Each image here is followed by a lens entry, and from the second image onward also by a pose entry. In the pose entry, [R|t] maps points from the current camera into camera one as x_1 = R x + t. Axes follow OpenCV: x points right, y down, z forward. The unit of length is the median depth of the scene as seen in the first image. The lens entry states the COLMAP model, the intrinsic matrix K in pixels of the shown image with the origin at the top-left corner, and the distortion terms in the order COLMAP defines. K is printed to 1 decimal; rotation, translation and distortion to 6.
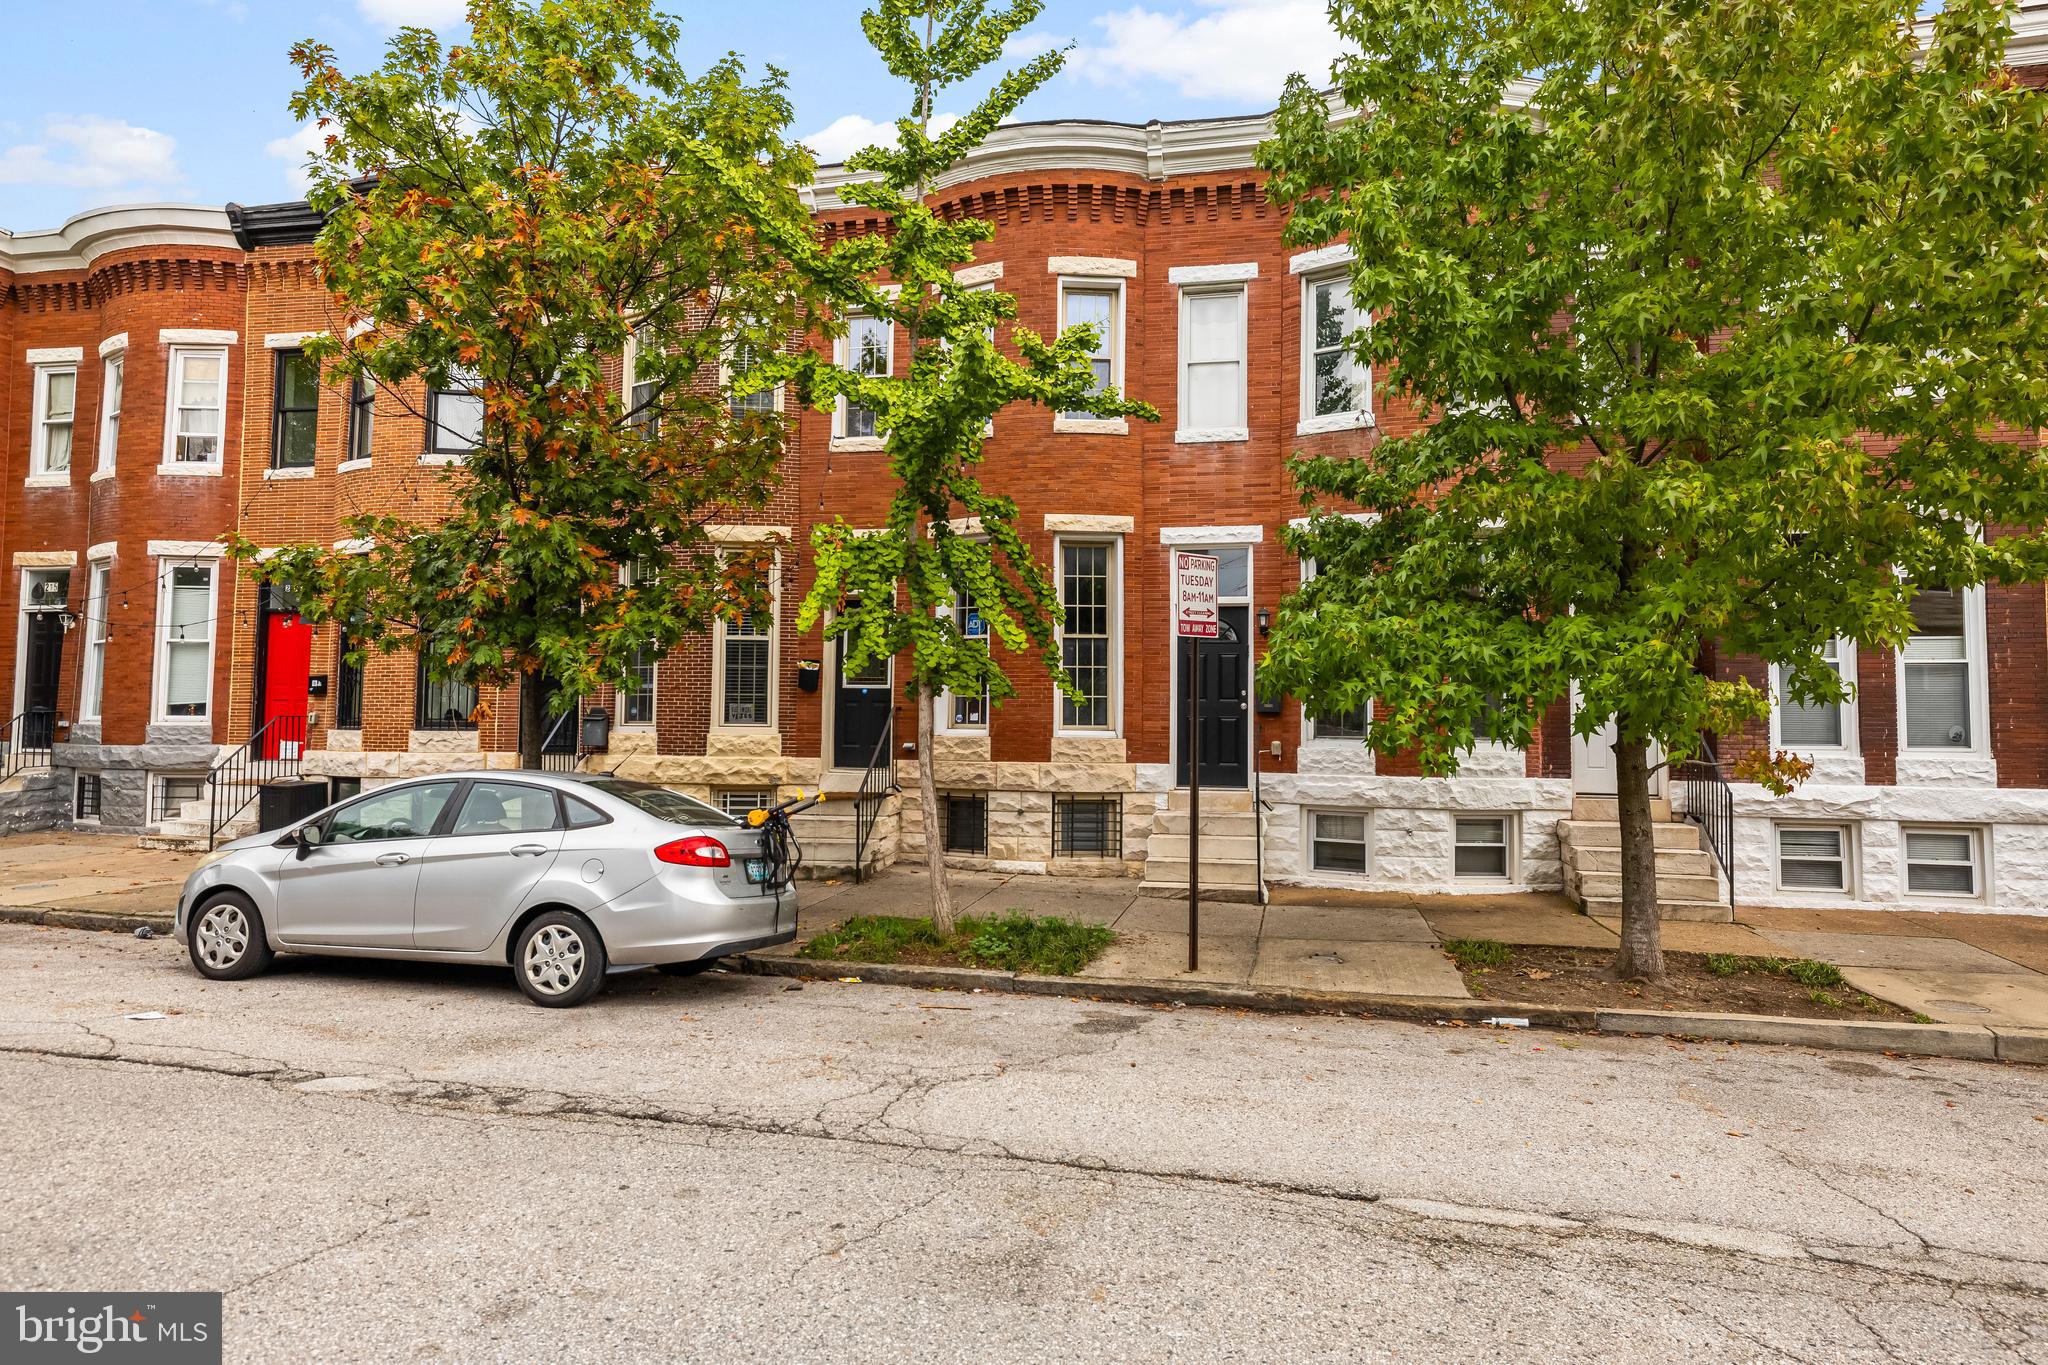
lens RADIAL K [[1219.6, 0, 999.3], [0, 1219.6, 680.8], [0, 0, 1]] dist [0.003491, 0.000733]
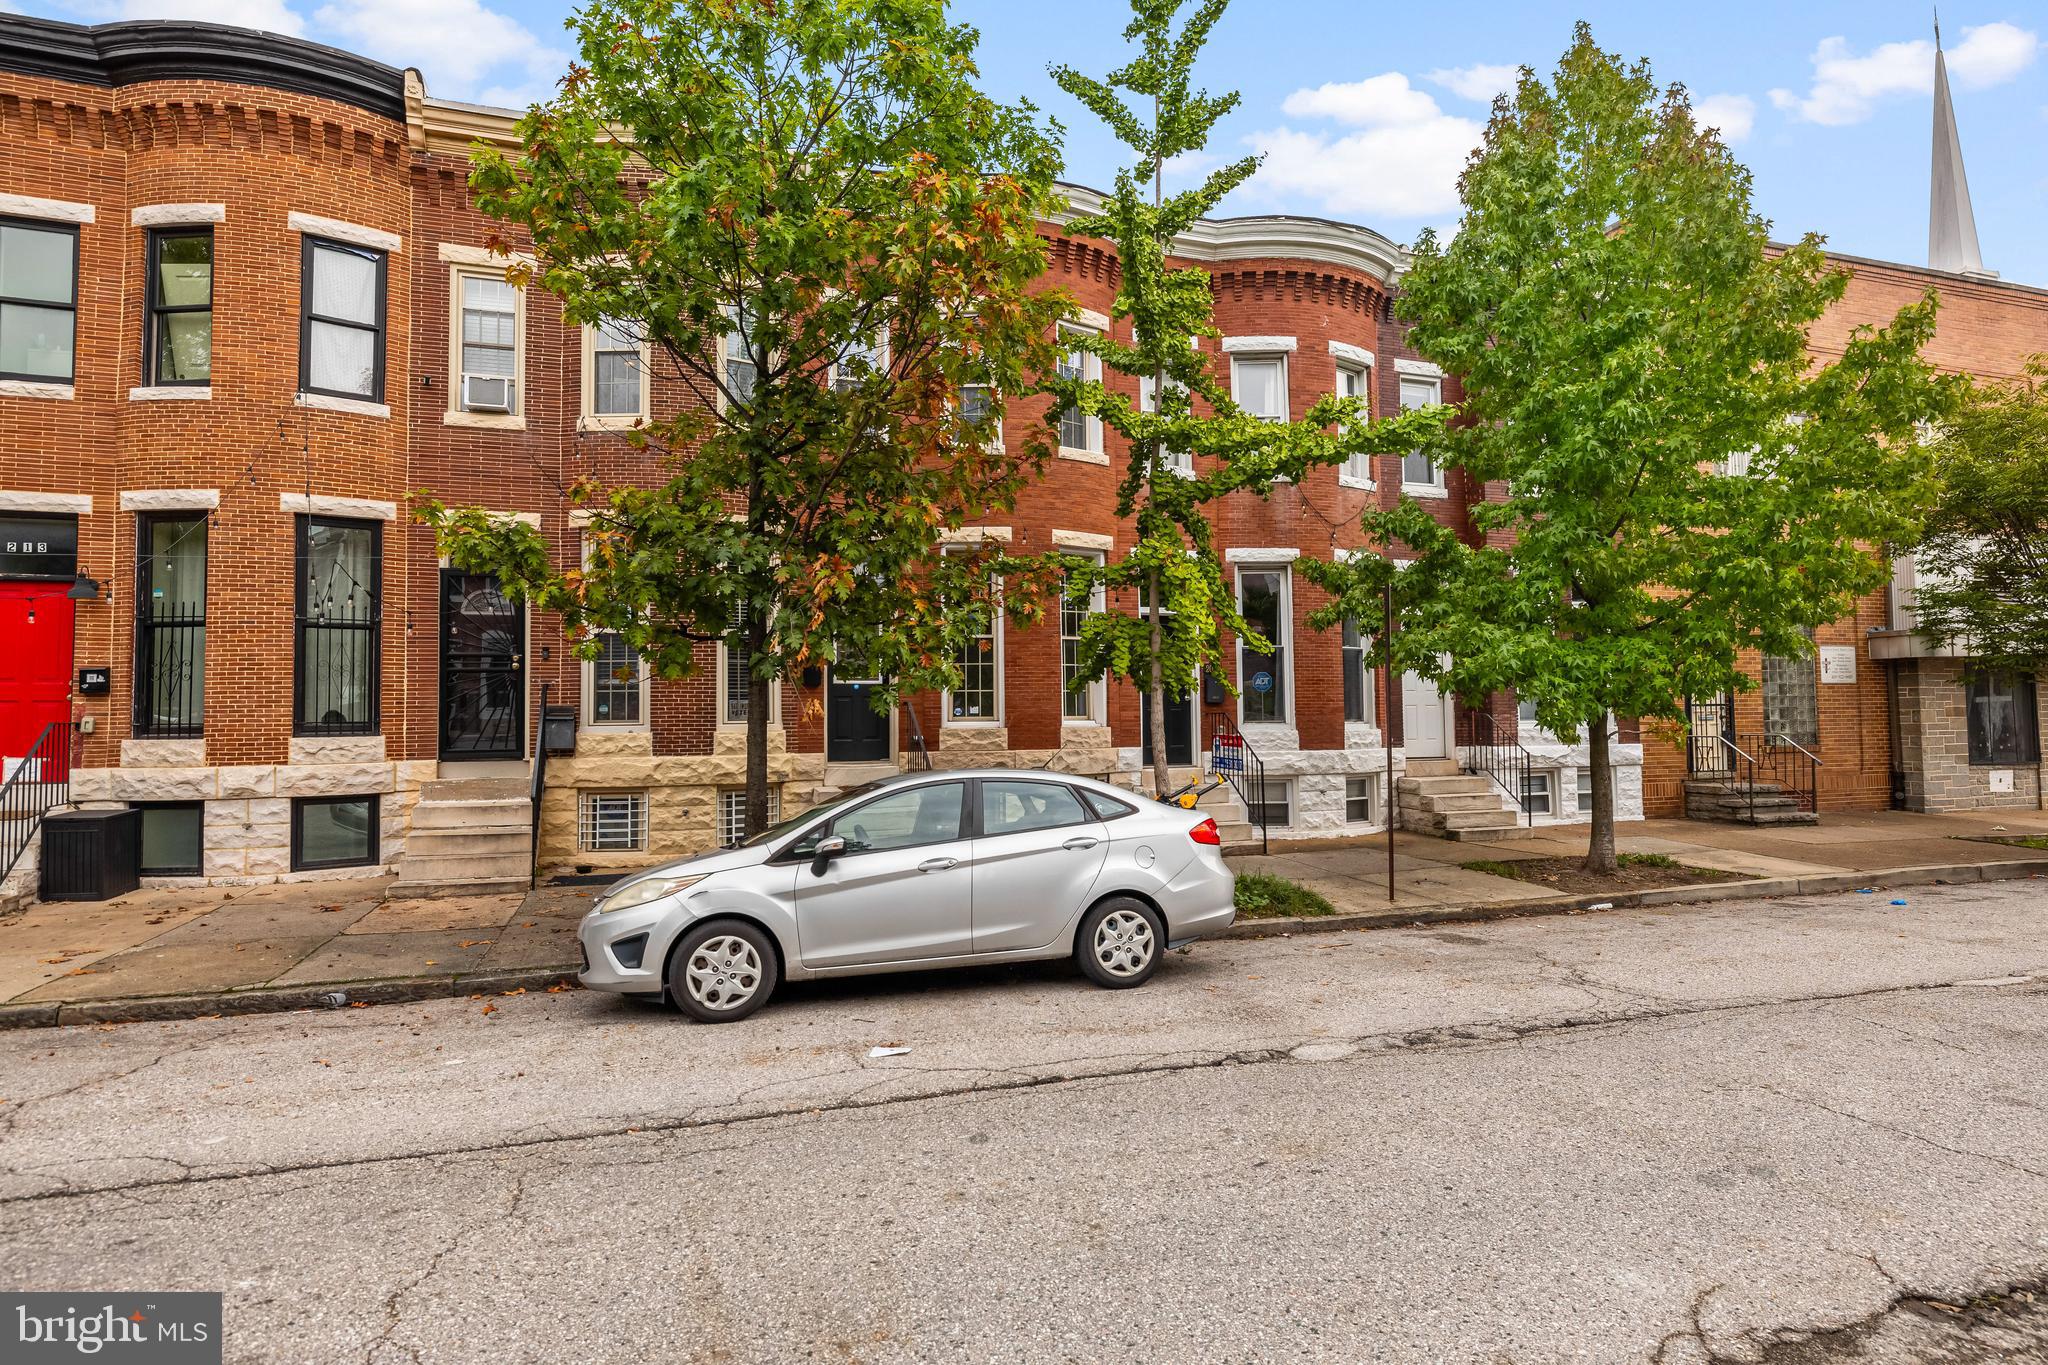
lens RADIAL K [[1152.1, 0, 1024.0], [0, 1152.1, 682.5], [0, 0, 1]] dist [-0.000918, 0.000111]
pose [[0.838052, -0.001816, 0.545588, -0.570144], [-0.003099, 0.999962, 0.008089, -0.003563], [-0.545582, -0.008470, 0.838014, 0.121849]]
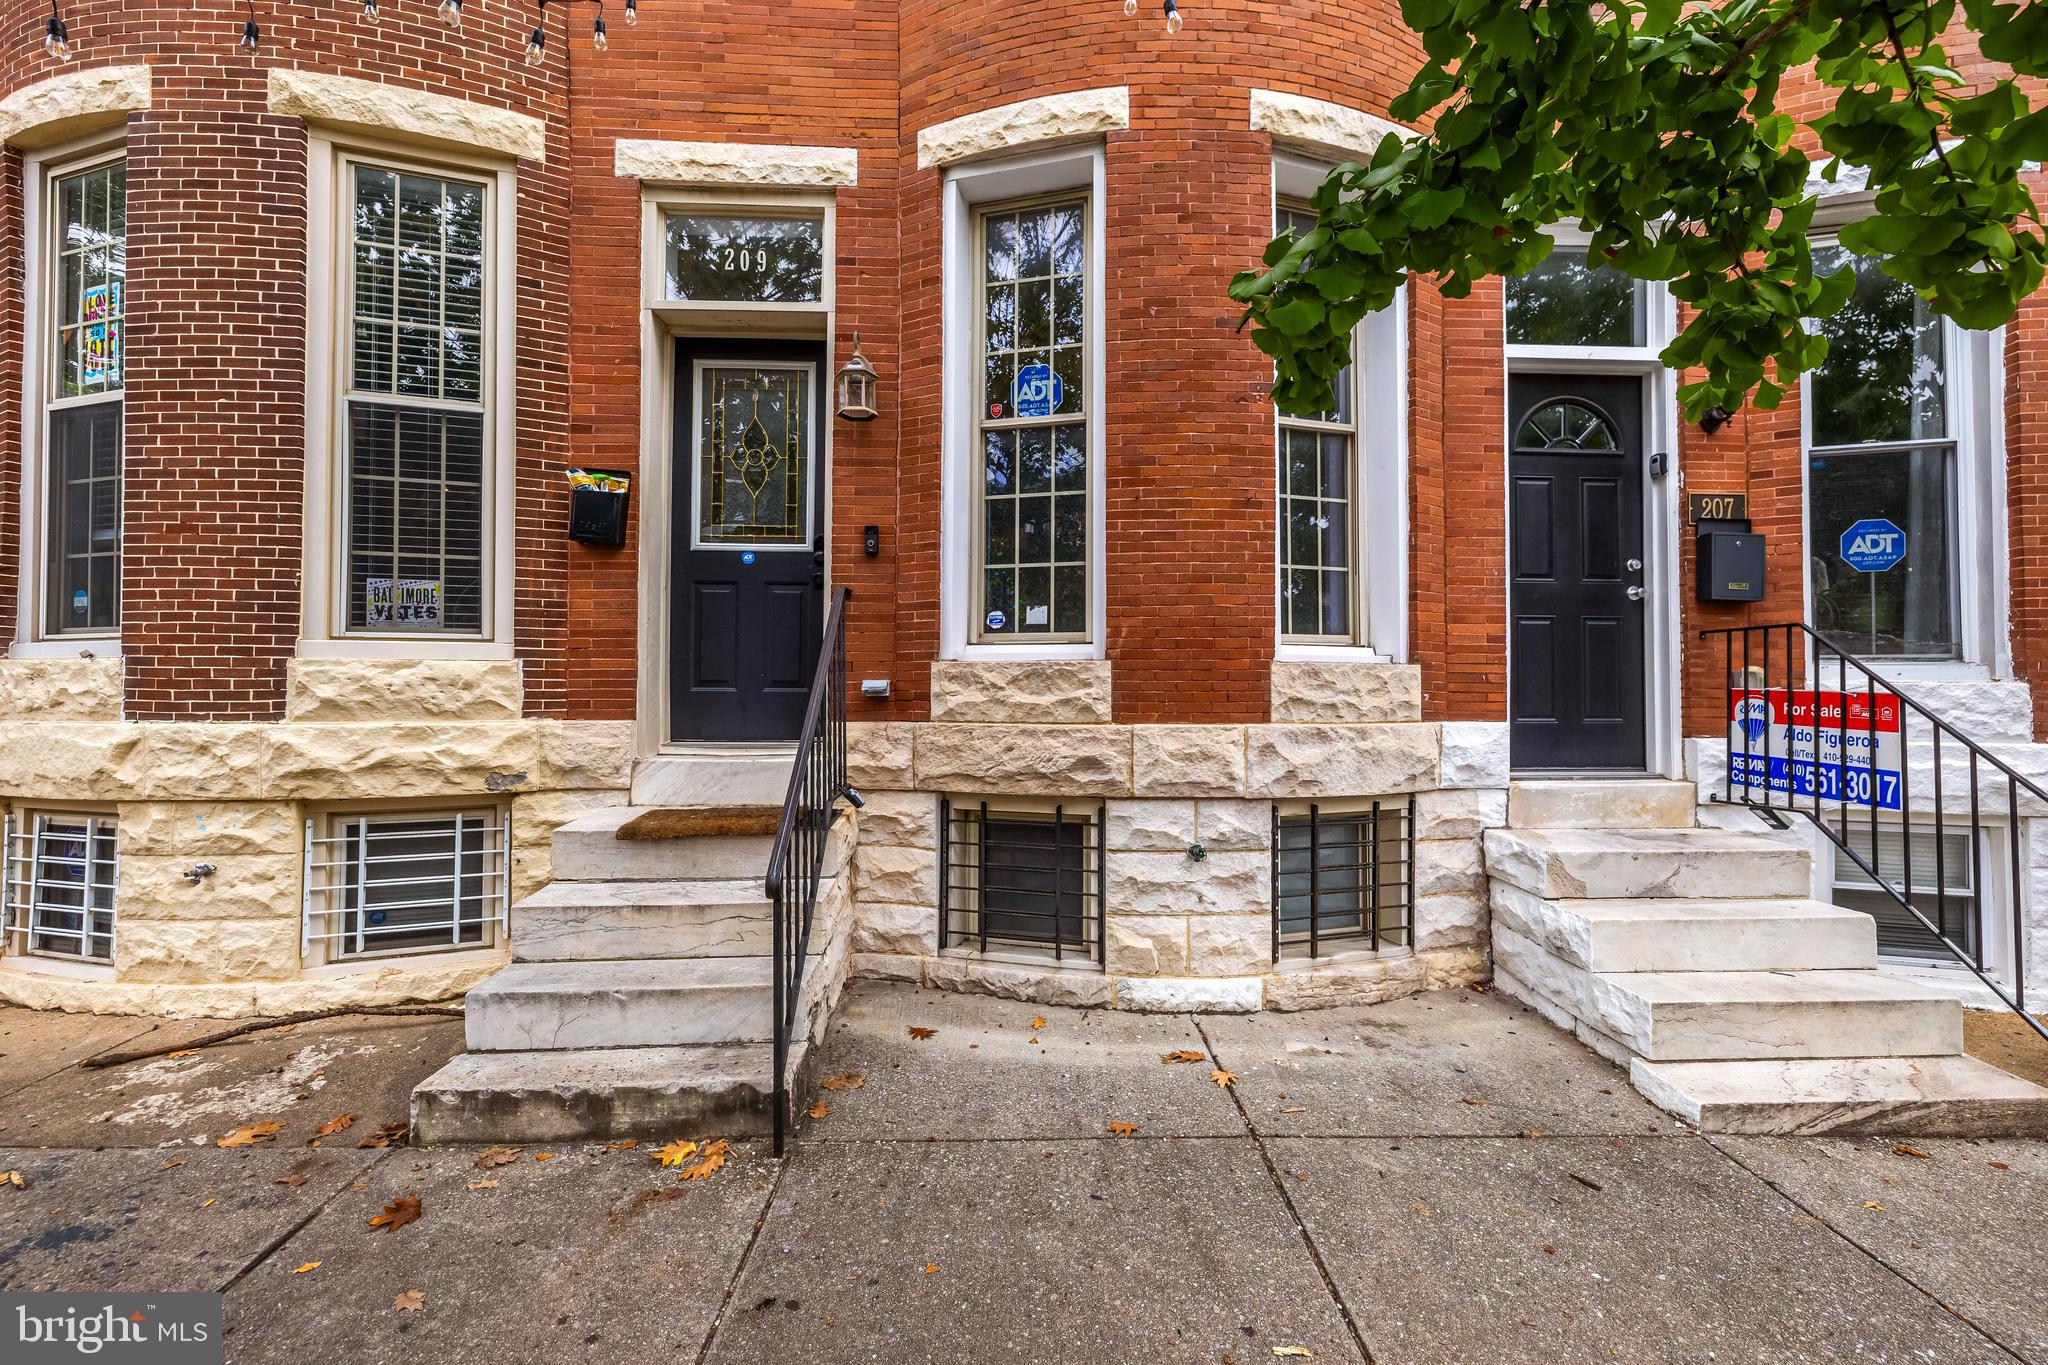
lens RADIAL K [[857.2, 0, 1016.9], [0, 857.2, 669.0], [0, 0, 1]] dist [0.003697, 0.000381]
pose [[0.960474, -0.003108, 0.278353, -0.113678], [-0.003778, 0.999700, 0.024197, 0.042821], [-0.278345, -0.024292, 0.960174, 0.756878]]
